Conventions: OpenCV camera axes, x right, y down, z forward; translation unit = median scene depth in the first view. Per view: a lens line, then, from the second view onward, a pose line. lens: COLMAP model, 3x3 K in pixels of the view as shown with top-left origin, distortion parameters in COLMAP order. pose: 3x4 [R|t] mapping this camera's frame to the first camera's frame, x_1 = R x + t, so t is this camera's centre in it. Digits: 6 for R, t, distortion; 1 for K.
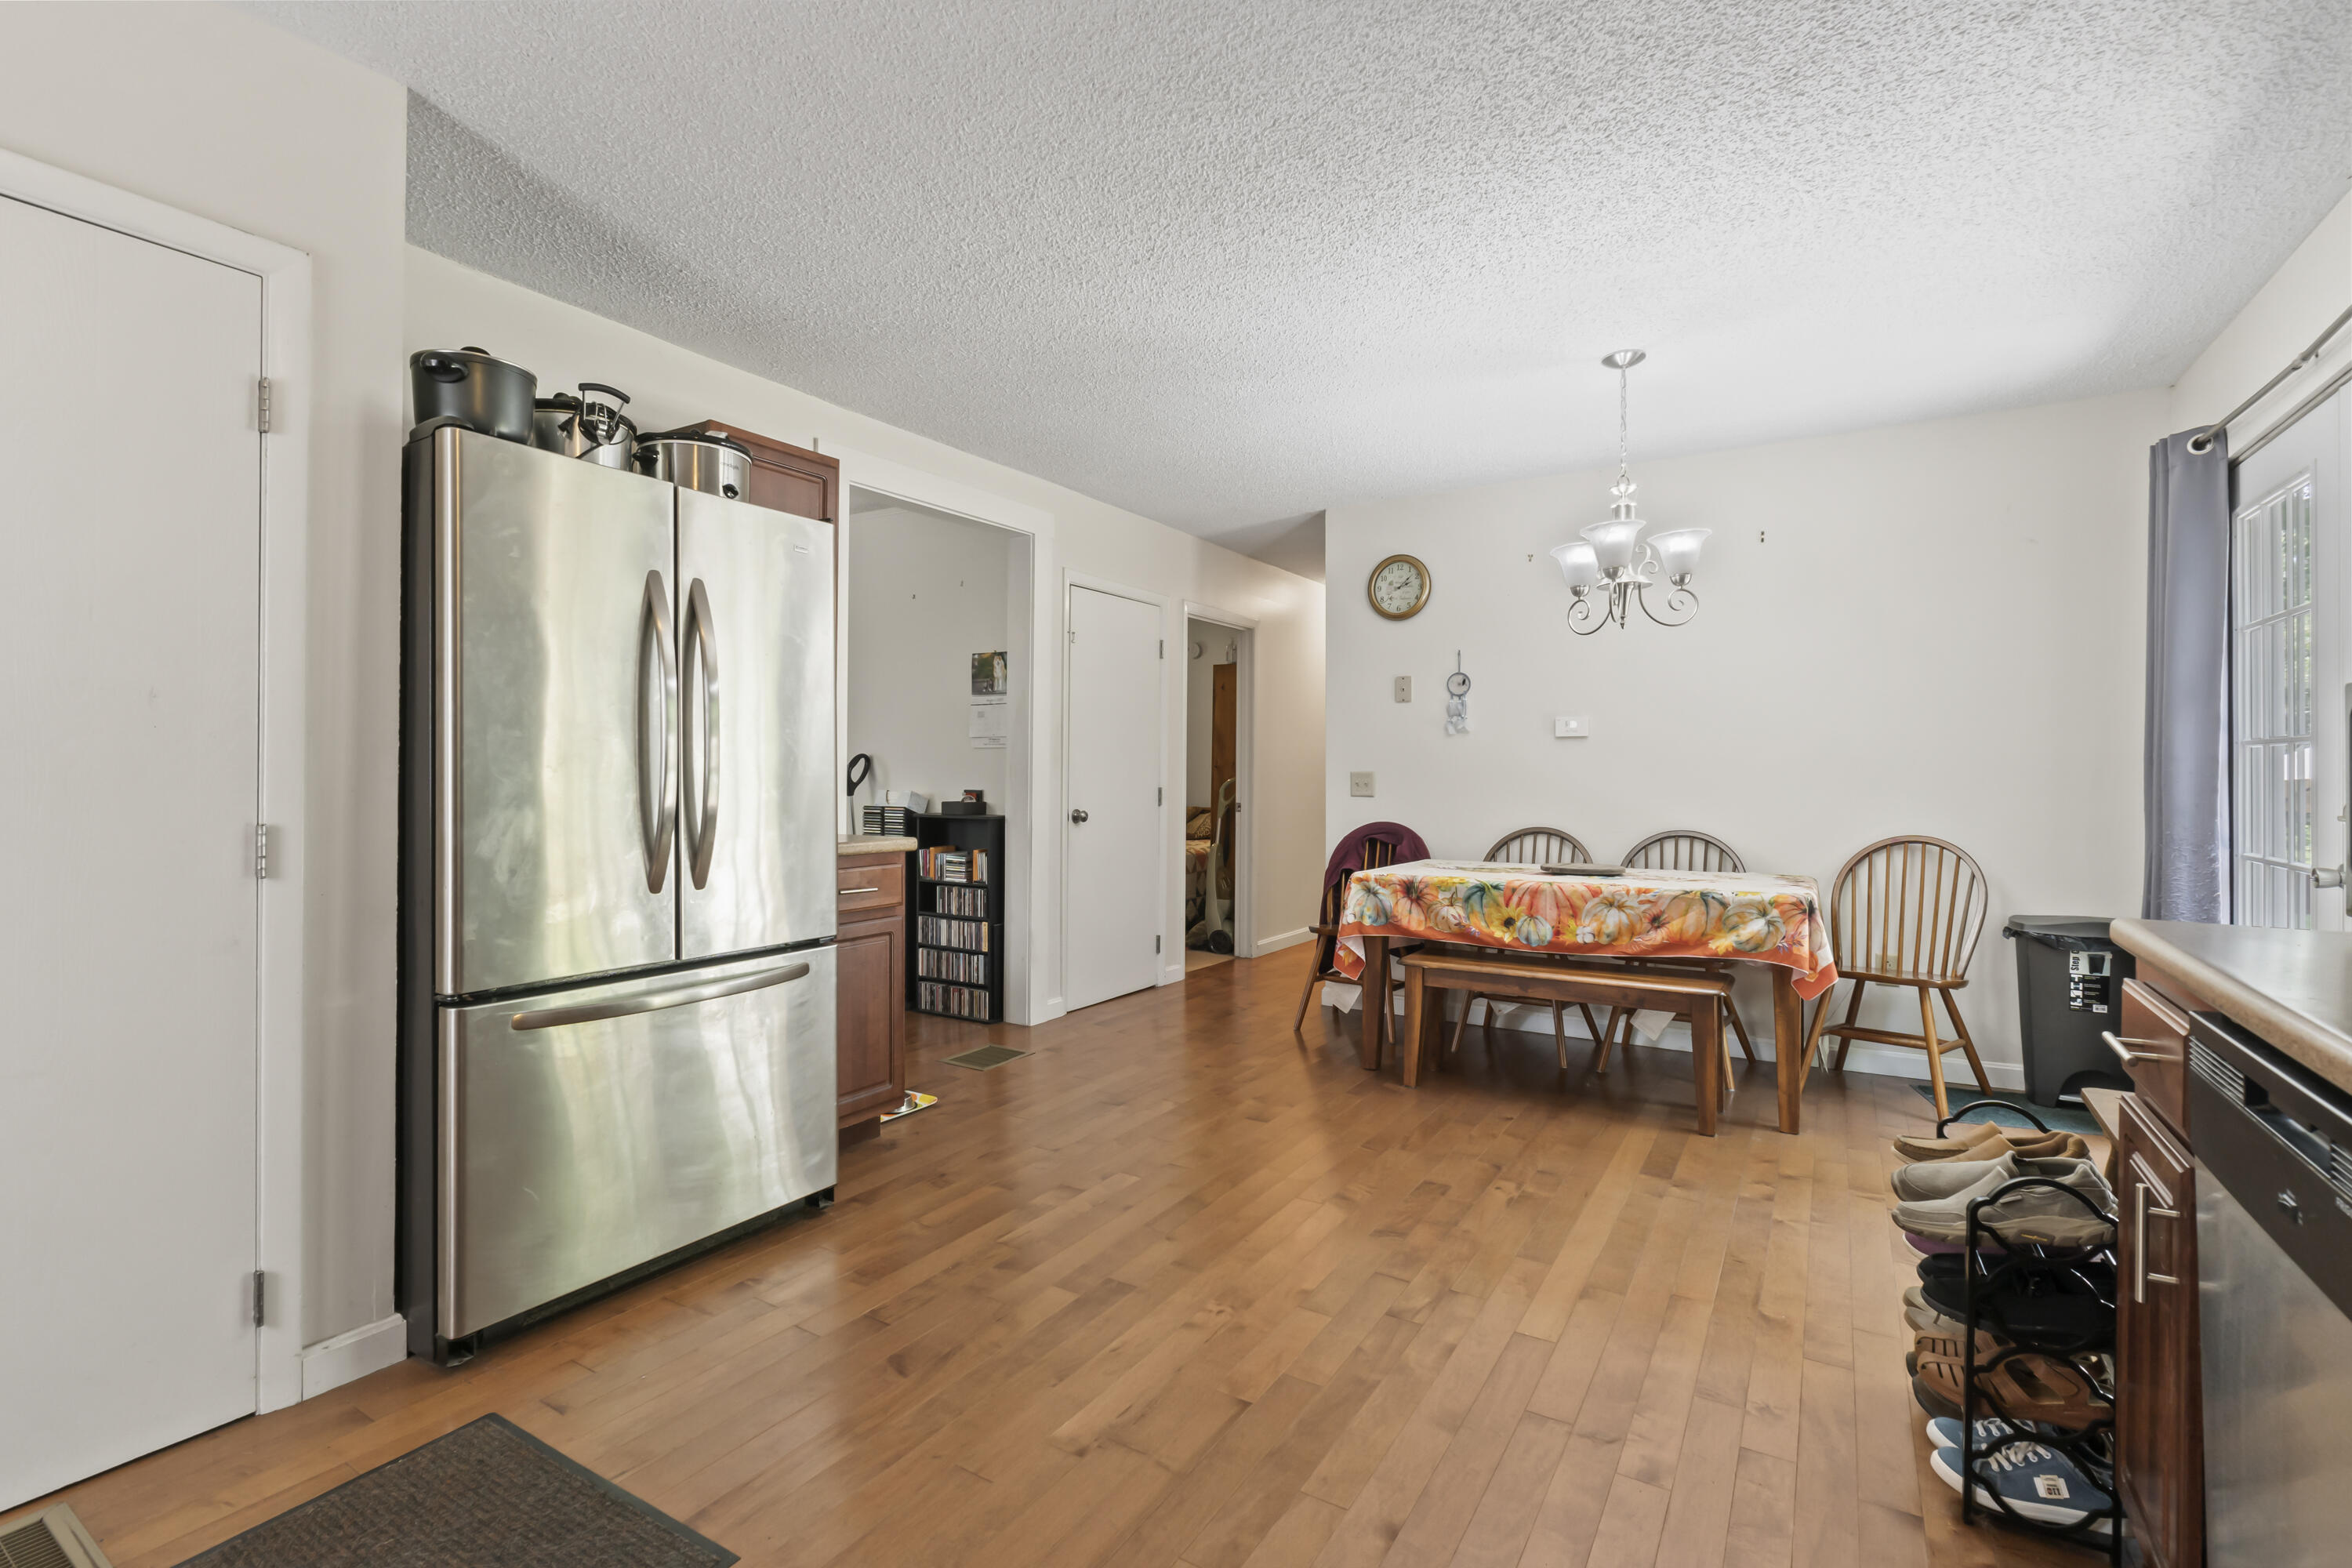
lens RADIAL K [[1060.0, 0, 1174.1], [0, 1060.0, 758.7], [0, 0, 1]] dist [-0.002377, -0.005845]
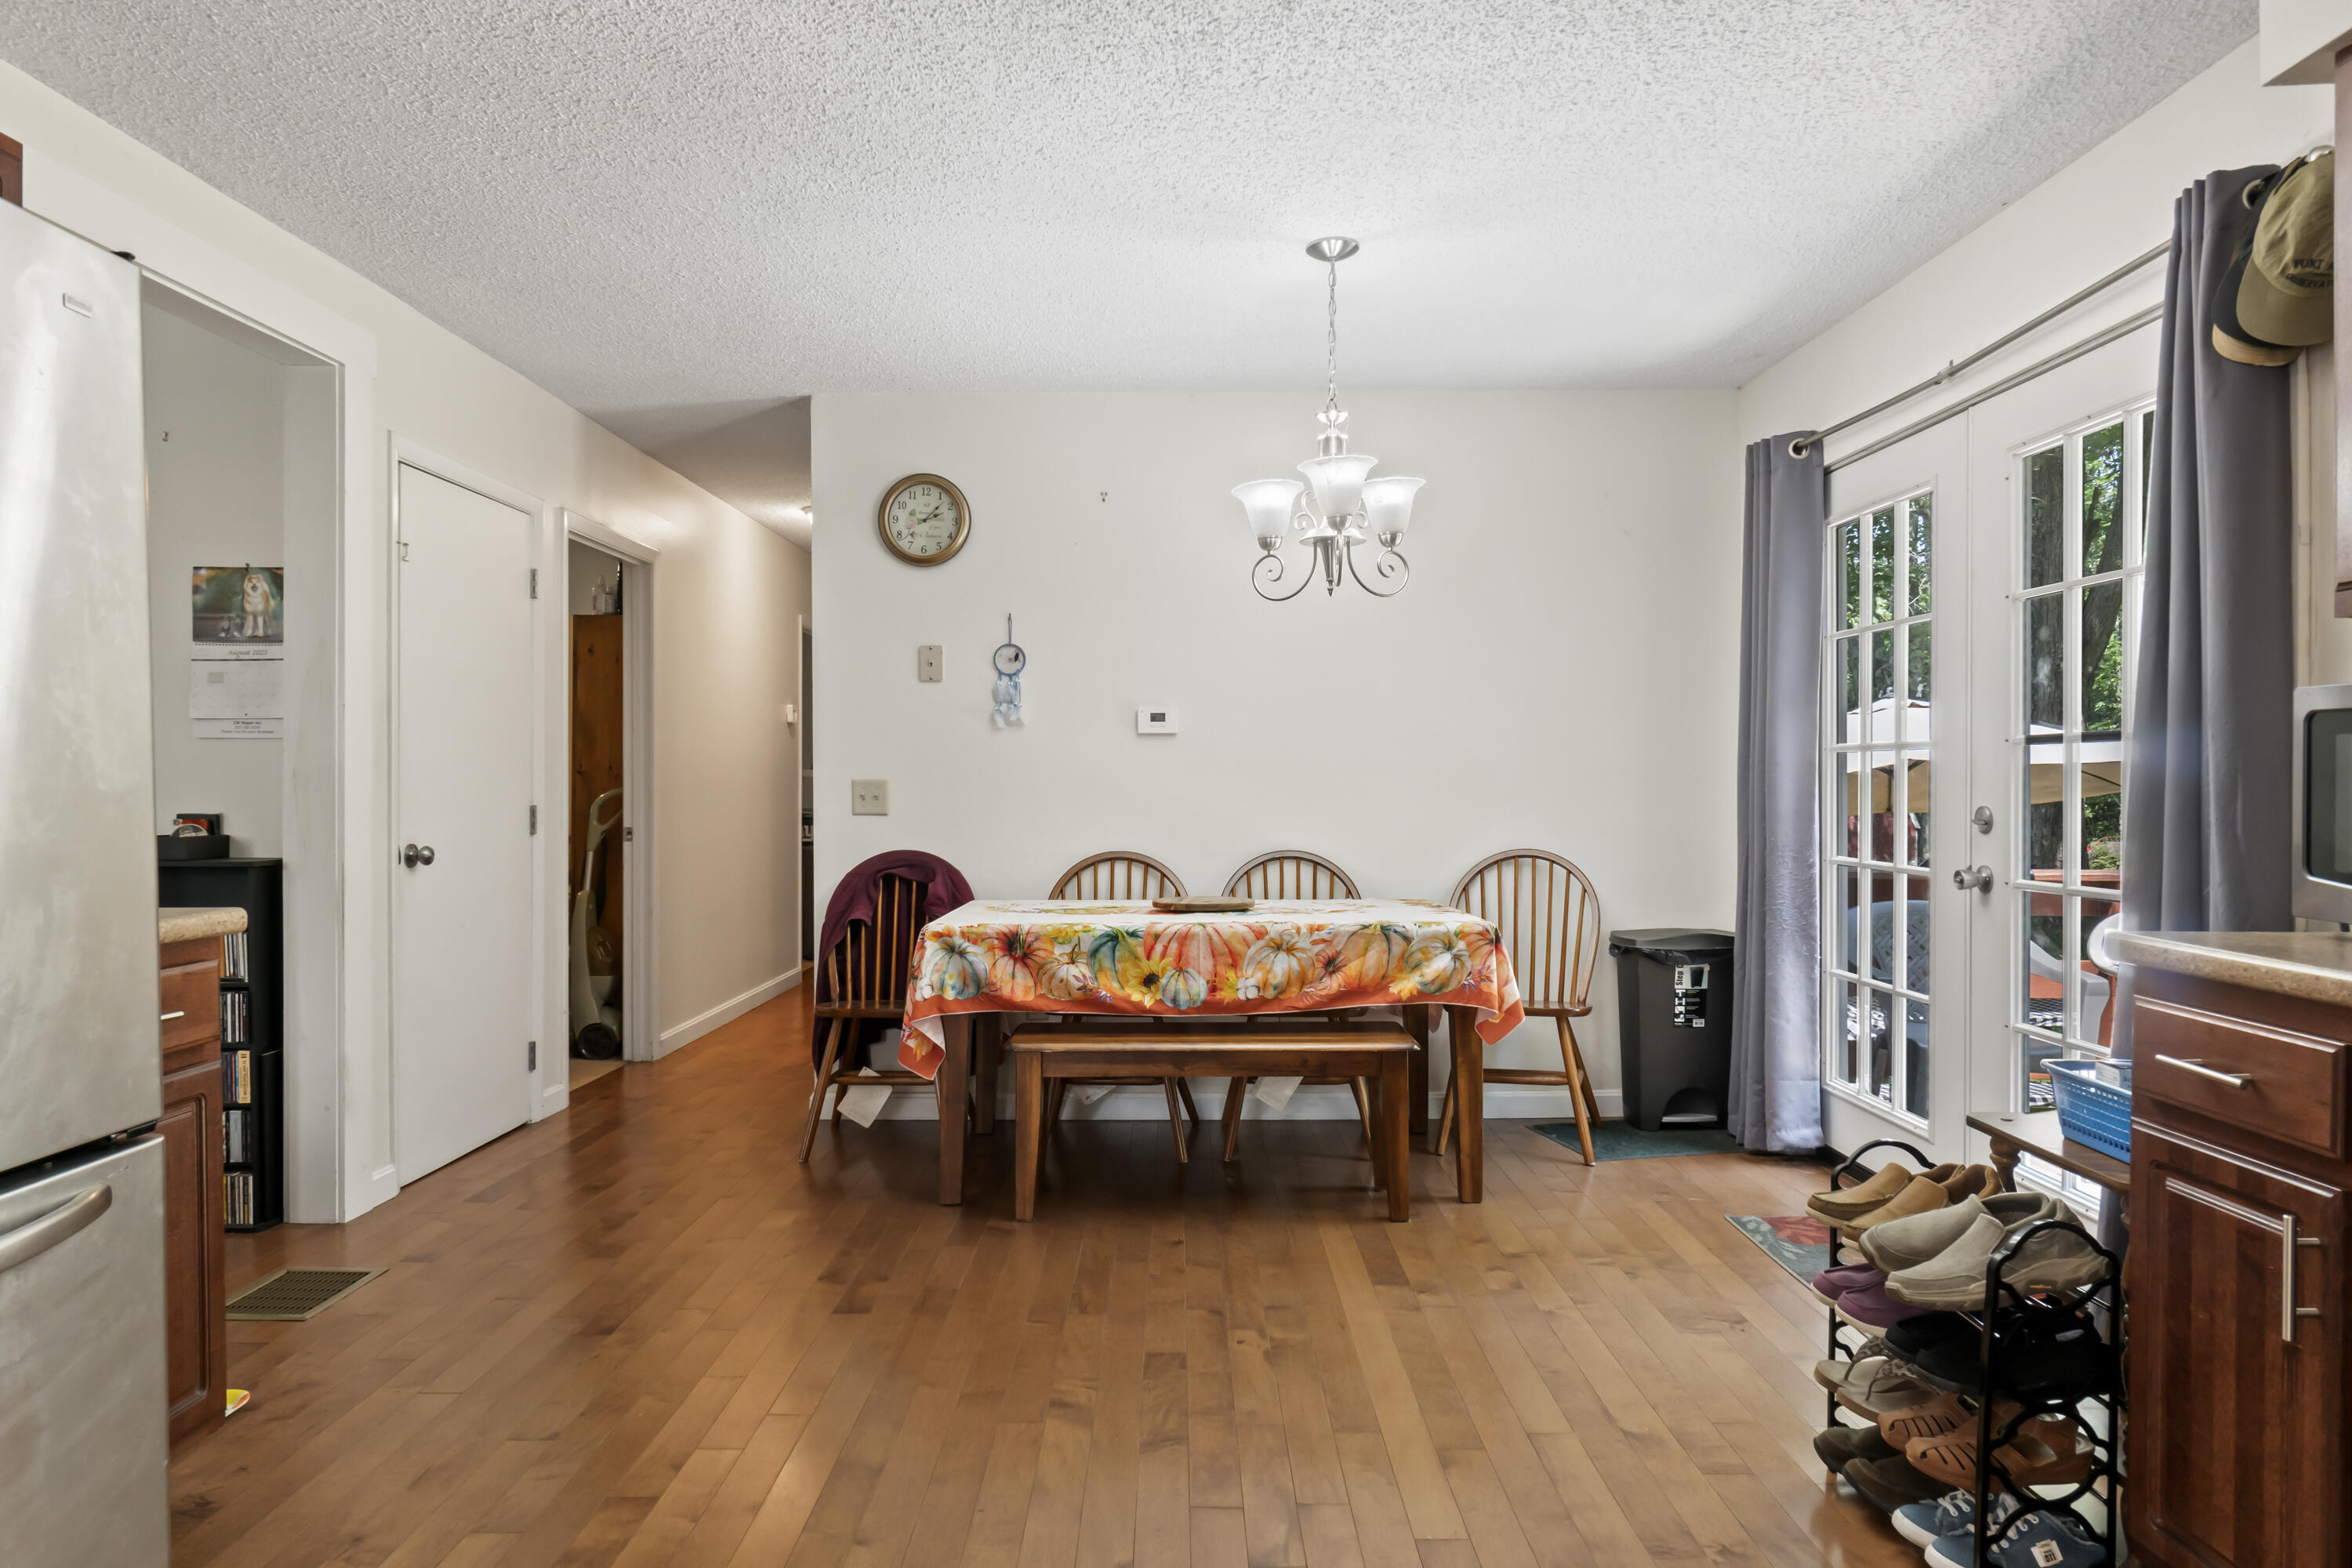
lens RADIAL K [[1394.0, 0, 1176.0], [0, 1394.0, 784.0], [0, 0, 1]] dist [-0.005392, -0.002915]
pose [[0.849427, -0.003149, 0.527696, -0.186982], [-0.004493, 0.999903, 0.013199, 0.003059], [-0.527686, -0.013582, 0.849331, 0.157102]]
